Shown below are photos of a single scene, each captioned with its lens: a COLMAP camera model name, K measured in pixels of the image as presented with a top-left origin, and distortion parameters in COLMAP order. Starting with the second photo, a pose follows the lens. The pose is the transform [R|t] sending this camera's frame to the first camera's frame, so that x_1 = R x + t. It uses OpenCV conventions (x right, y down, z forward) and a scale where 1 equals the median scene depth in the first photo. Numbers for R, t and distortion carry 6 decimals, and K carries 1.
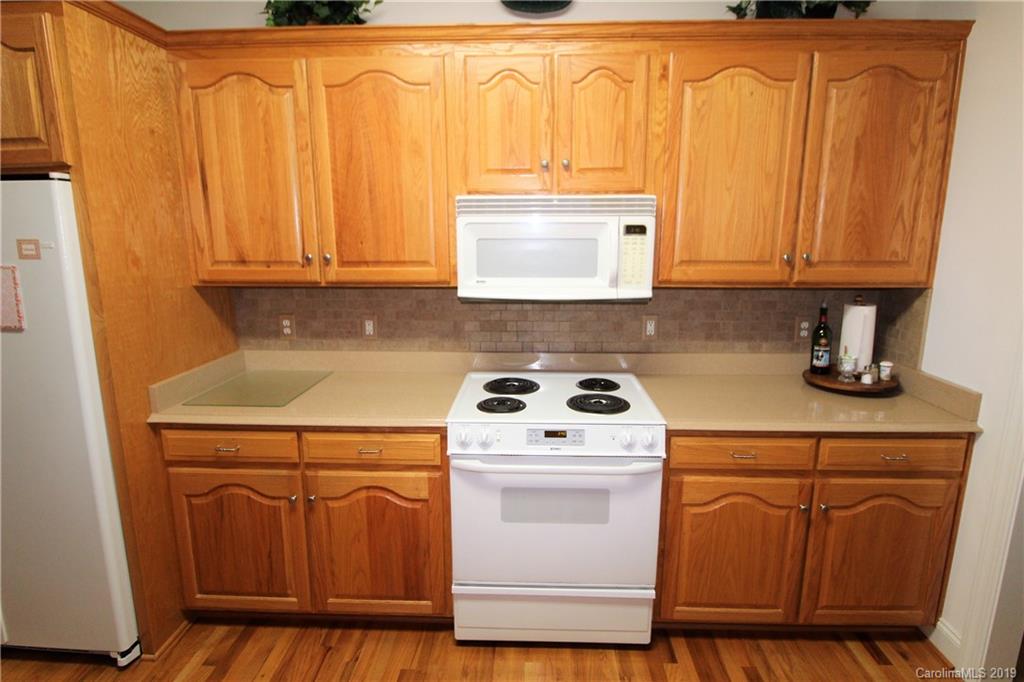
lens RADIAL K [[520.3, 0, 516.2], [0, 520.3, 323.5], [0, 0, 1]] dist [-0.001950, -0.008824]
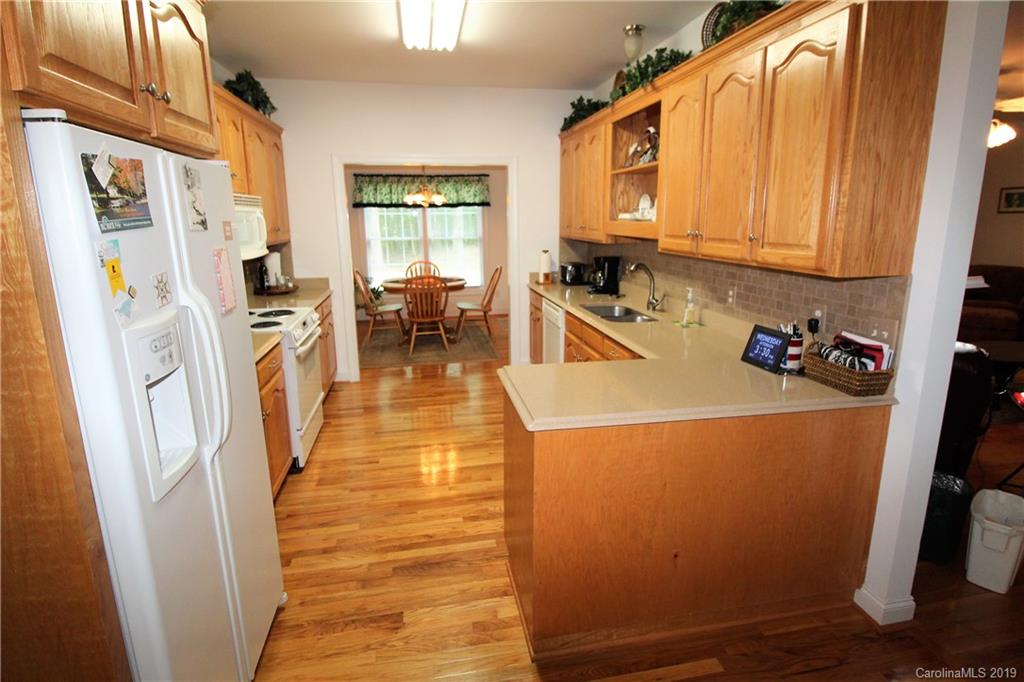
lens RADIAL K [[520.3, 0, 519.8], [0, 520.3, 325.3], [0, 0, 1]] dist [-0.001950, -0.008824]
pose [[-0.226252, -0.198657, 0.953596, -1.776368], [0.177130, 0.954269, 0.240824, -0.091440], [-0.957828, 0.223397, -0.180717, 0.553764]]
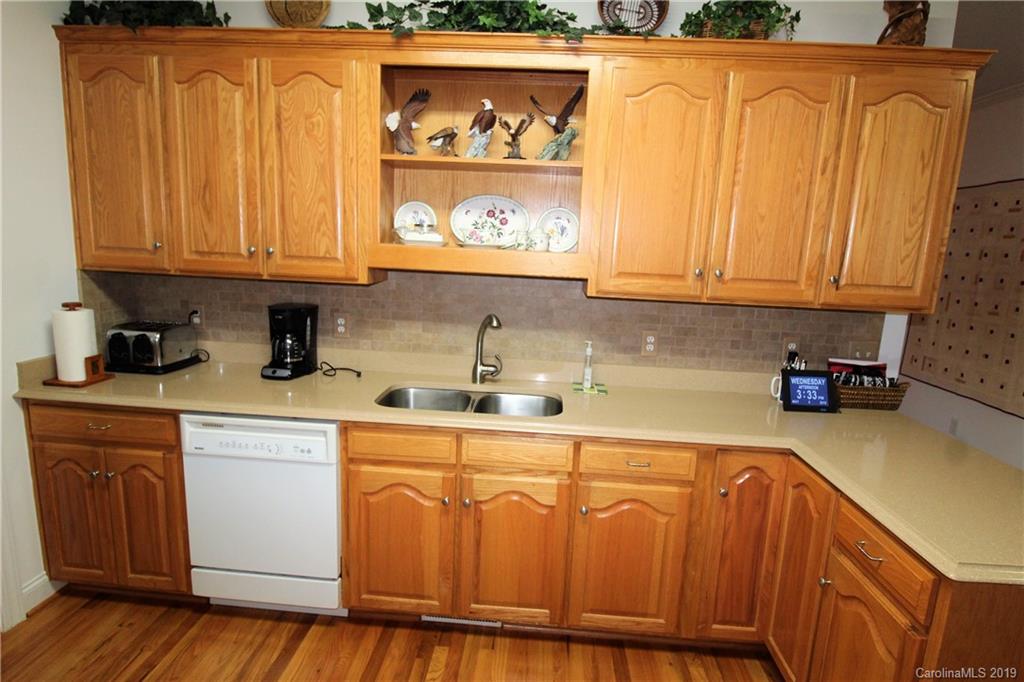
lens RADIAL K [[520.3, 0, 507.2], [0, 520.3, 332.2], [0, 0, 1]] dist [-0.001950, -0.008824]
pose [[-0.998447, -0.050339, 0.023859, -0.178731], [-0.039376, 0.940704, 0.336937, -0.136615], [-0.039405, 0.335474, -0.941225, 0.866533]]
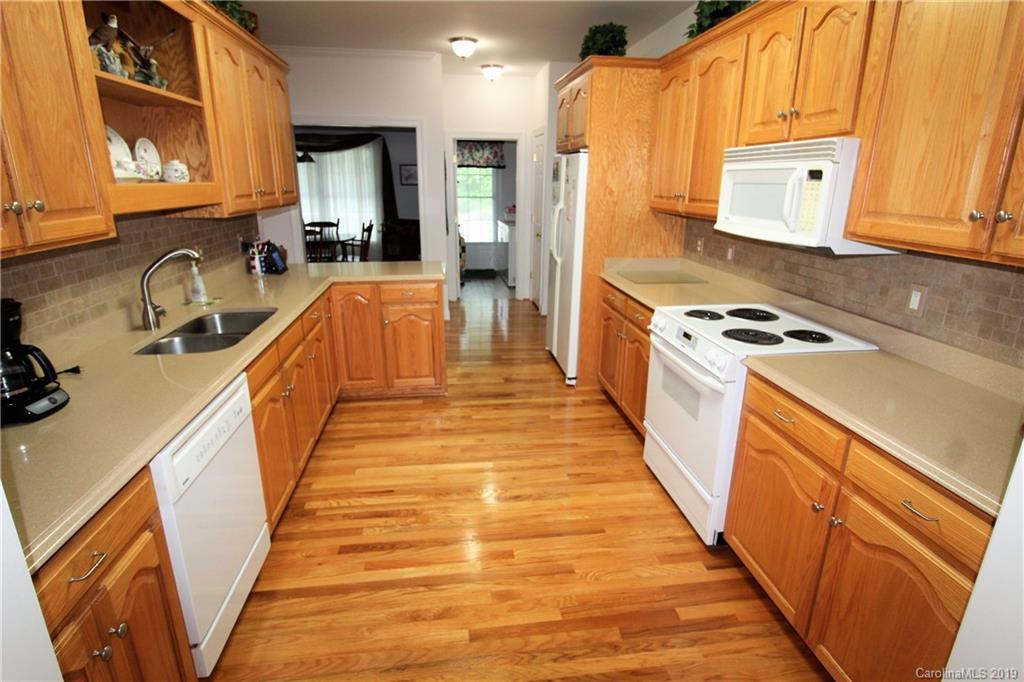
lens RADIAL K [[520.3, 0, 512.7], [0, 520.3, 334.7], [0, 0, 1]] dist [-0.001950, -0.008824]
pose [[0.166093, 0.283273, -0.944547, 1.149612], [-0.184143, 0.949913, 0.252502, -0.035961], [0.968764, 0.131993, 0.209937, 0.282555]]
